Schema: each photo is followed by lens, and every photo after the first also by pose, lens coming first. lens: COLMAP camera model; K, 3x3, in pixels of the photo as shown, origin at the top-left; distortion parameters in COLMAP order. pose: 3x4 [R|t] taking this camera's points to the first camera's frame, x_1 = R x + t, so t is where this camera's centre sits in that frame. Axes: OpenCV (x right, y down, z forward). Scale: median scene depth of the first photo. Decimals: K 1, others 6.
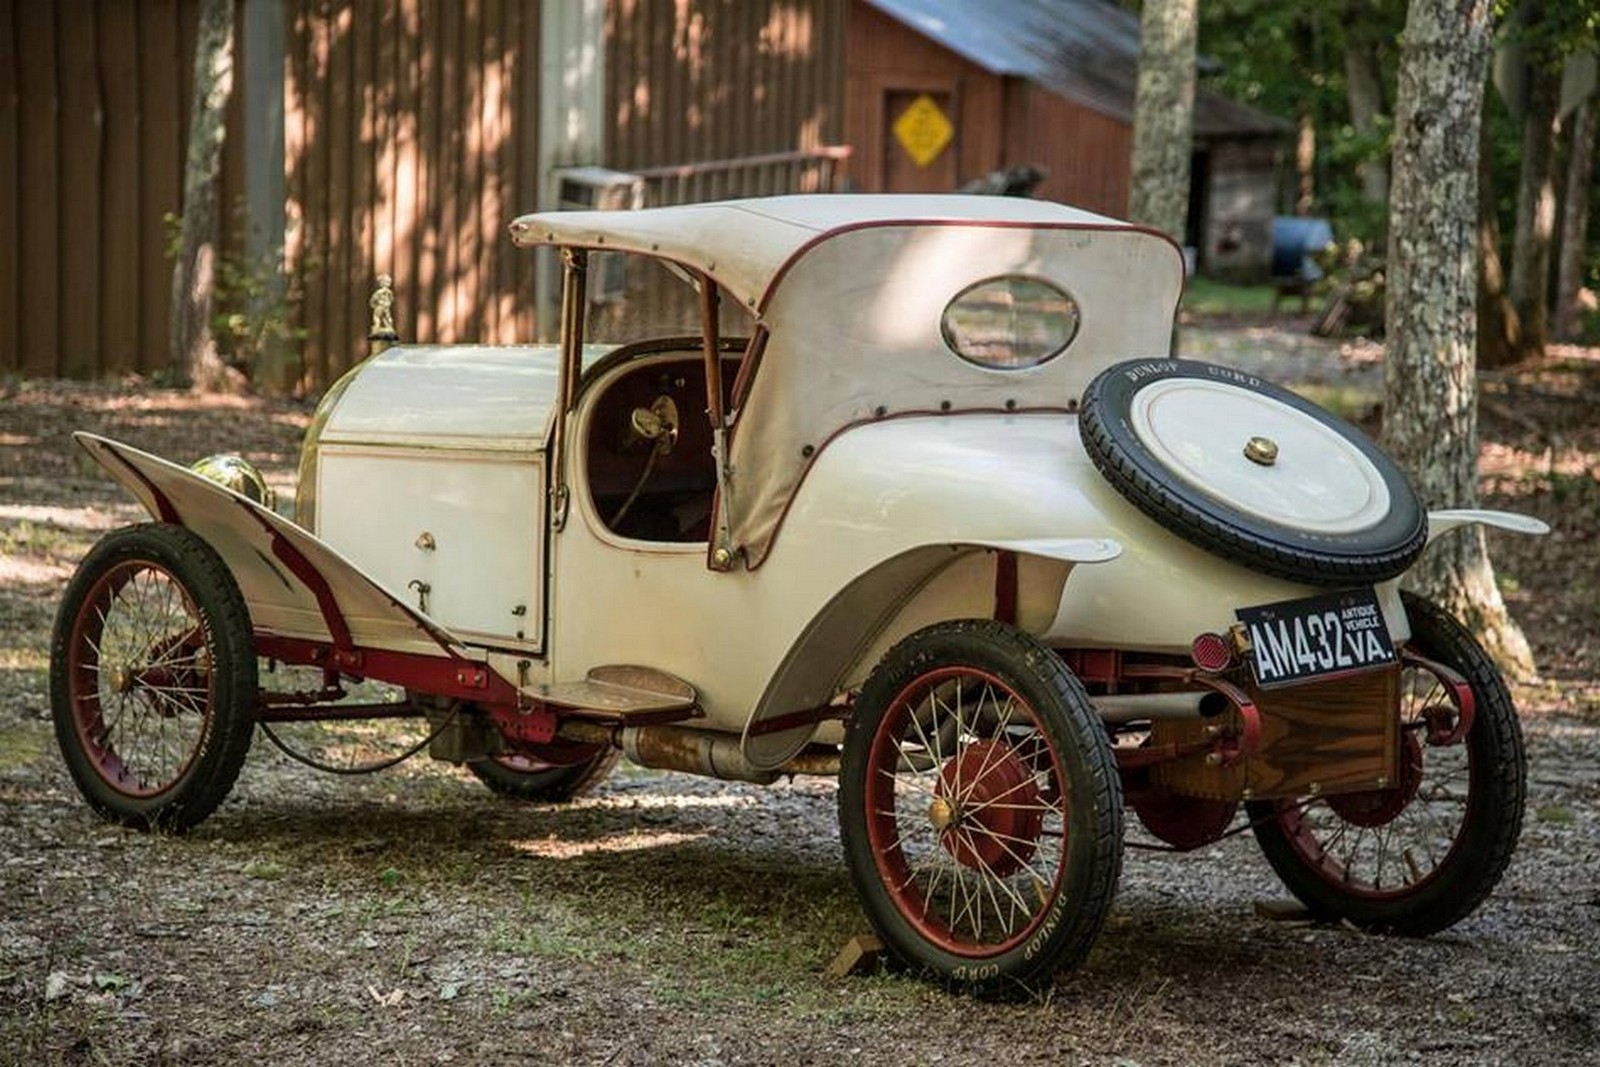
lens RADIAL K [[4882.0, 0, 767.7], [0, 4882.0, 566.7], [0, 0, 1]] dist [1.020691, 1.812048]
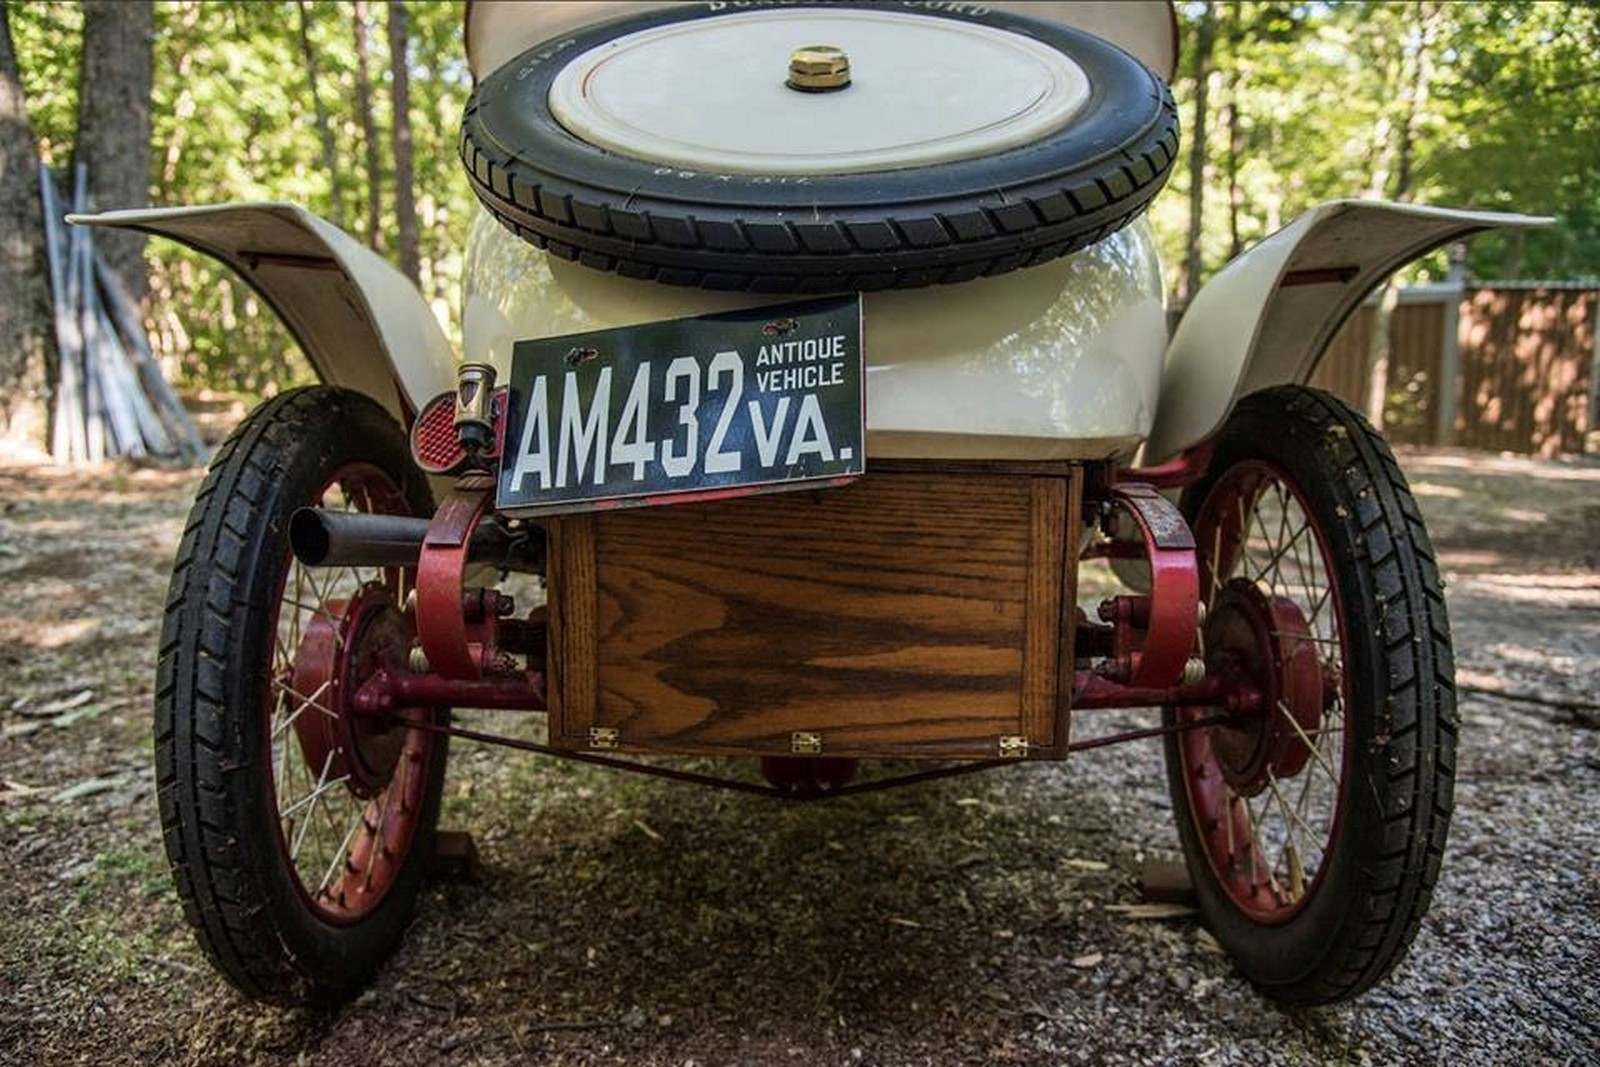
lens RADIAL K [[1175.5, 0, 800.3], [0, 1175.5, 548.5], [0, 0, 1]] dist [-0.075933, 0.045269]
pose [[0.739637, 0.070559, -0.669297, 0.178414], [-0.054973, 0.997500, 0.044408, 0.020423], [0.670757, 0.003947, 0.741666, 0.885975]]
